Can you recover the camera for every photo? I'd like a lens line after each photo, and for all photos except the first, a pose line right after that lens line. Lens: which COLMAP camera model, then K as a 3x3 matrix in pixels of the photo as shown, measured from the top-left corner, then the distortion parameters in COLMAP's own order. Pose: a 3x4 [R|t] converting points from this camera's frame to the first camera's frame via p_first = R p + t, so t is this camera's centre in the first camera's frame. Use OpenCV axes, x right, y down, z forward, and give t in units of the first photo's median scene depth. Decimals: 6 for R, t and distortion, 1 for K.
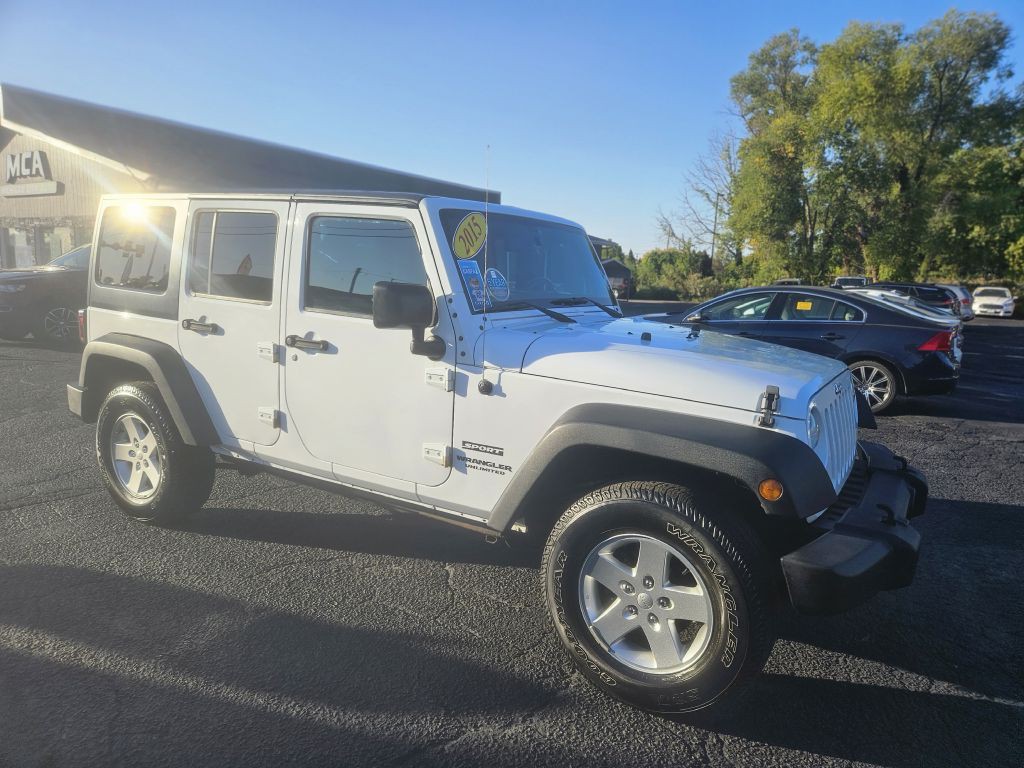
lens RADIAL K [[680.5, 0, 514.3], [0, 680.5, 394.7], [0, 0, 1]] dist [0.067408, -0.056171]
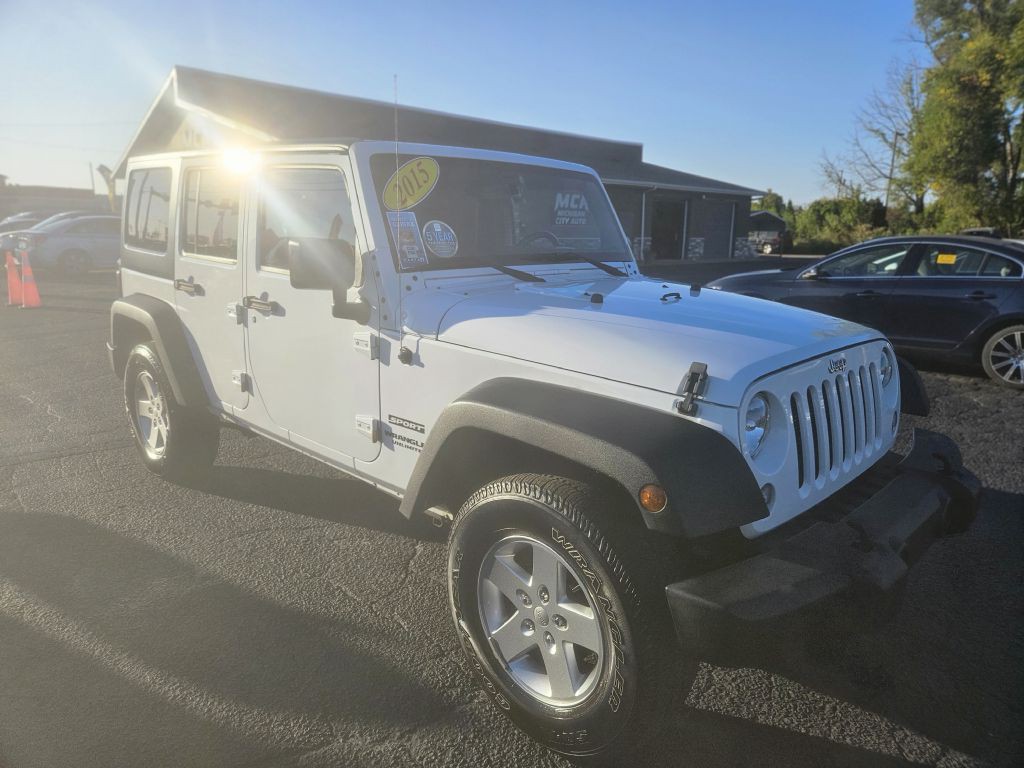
lens RADIAL K [[681.0, 0, 512.5], [0, 681.0, 380.8], [0, 0, 1]] dist [0.063948, -0.051113]
pose [[0.976087, 0.026562, -0.215749, 0.248492], [-0.018102, 0.998991, 0.041095, -0.014890], [0.216623, -0.036207, 0.975584, 0.141399]]
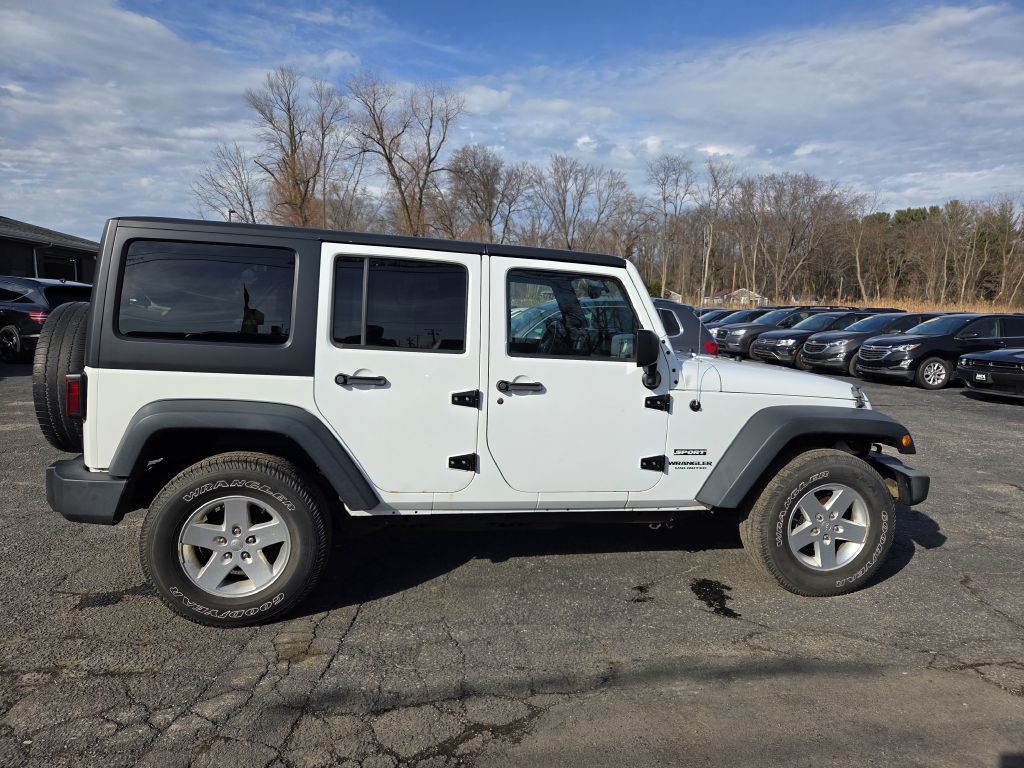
lens RADIAL K [[684.9, 0, 513.7], [0, 684.9, 395.4], [0, 0, 1]] dist [0.077105, -0.056432]
pose [[0.741744, -0.101391, 0.662975, -1.033135], [0.110419, 0.993479, 0.028398, -0.093068], [-0.661531, 0.052141, 0.748103, 0.200193]]
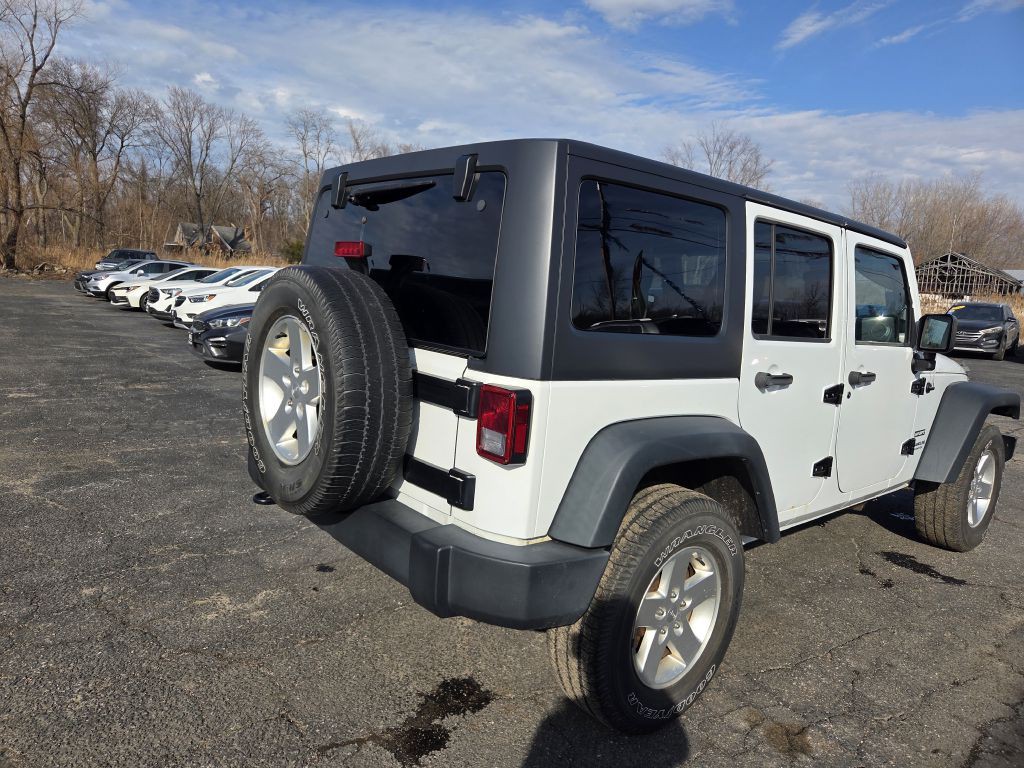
lens RADIAL K [[668.3, 0, 485.0], [0, 668.3, 380.9], [0, 0, 1]] dist [0.072250, -0.044294]
pose [[0.330896, -0.154593, 0.930918, -1.382324], [0.106306, 0.986317, 0.126006, -0.249346], [-0.937660, 0.057267, 0.342802, 1.176113]]
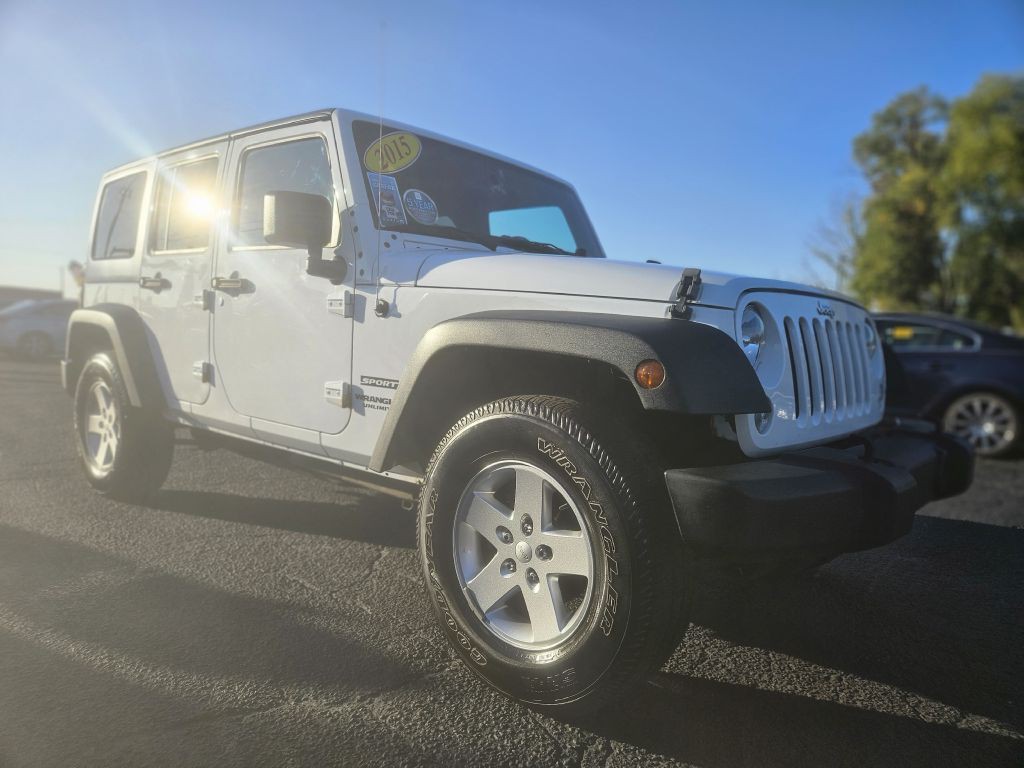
lens RADIAL K [[679.1, 0, 507.4], [0, 679.1, 397.3], [0, 0, 1]] dist [0.066316, -0.055382]
pose [[0.984343, 0.016794, -0.175459, 0.228771], [-0.034476, 0.994567, -0.098220, 0.154452], [0.172856, 0.102731, 0.979575, 0.178569]]
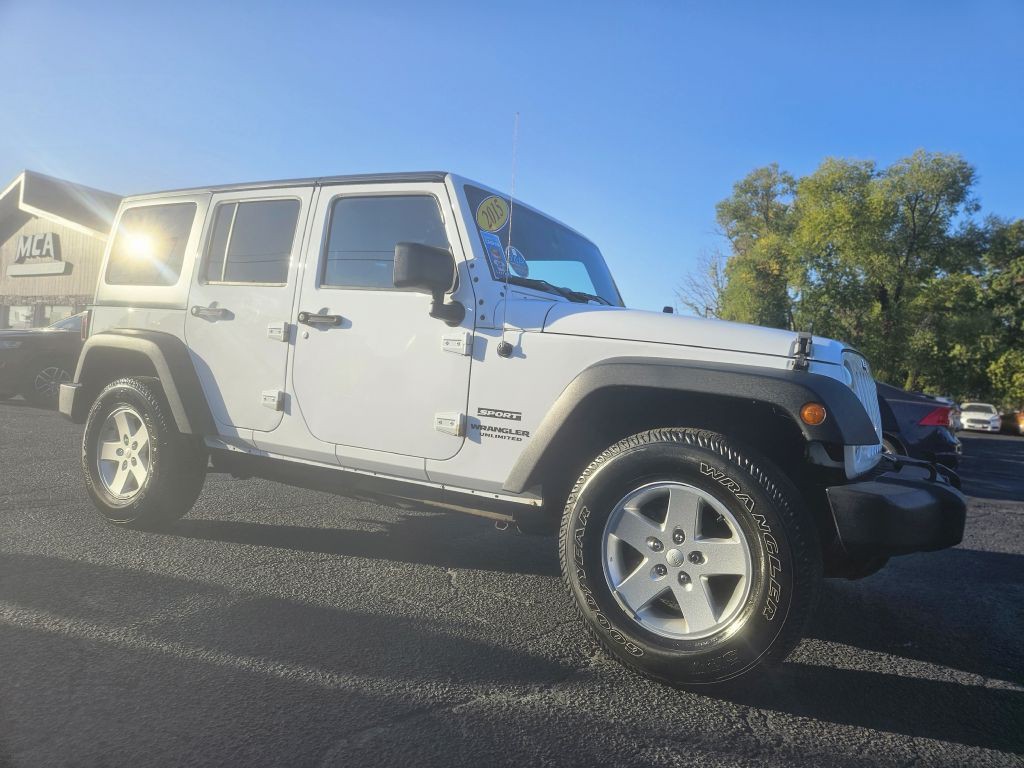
lens RADIAL K [[684.3, 0, 518.4], [0, 684.3, 382.9], [0, 0, 1]] dist [0.069099, -0.058489]
pose [[0.999259, 0.034474, 0.017091, -0.033055], [-0.030949, 0.984012, -0.175392, 0.179933], [-0.022864, 0.174734, 0.984350, 0.038969]]
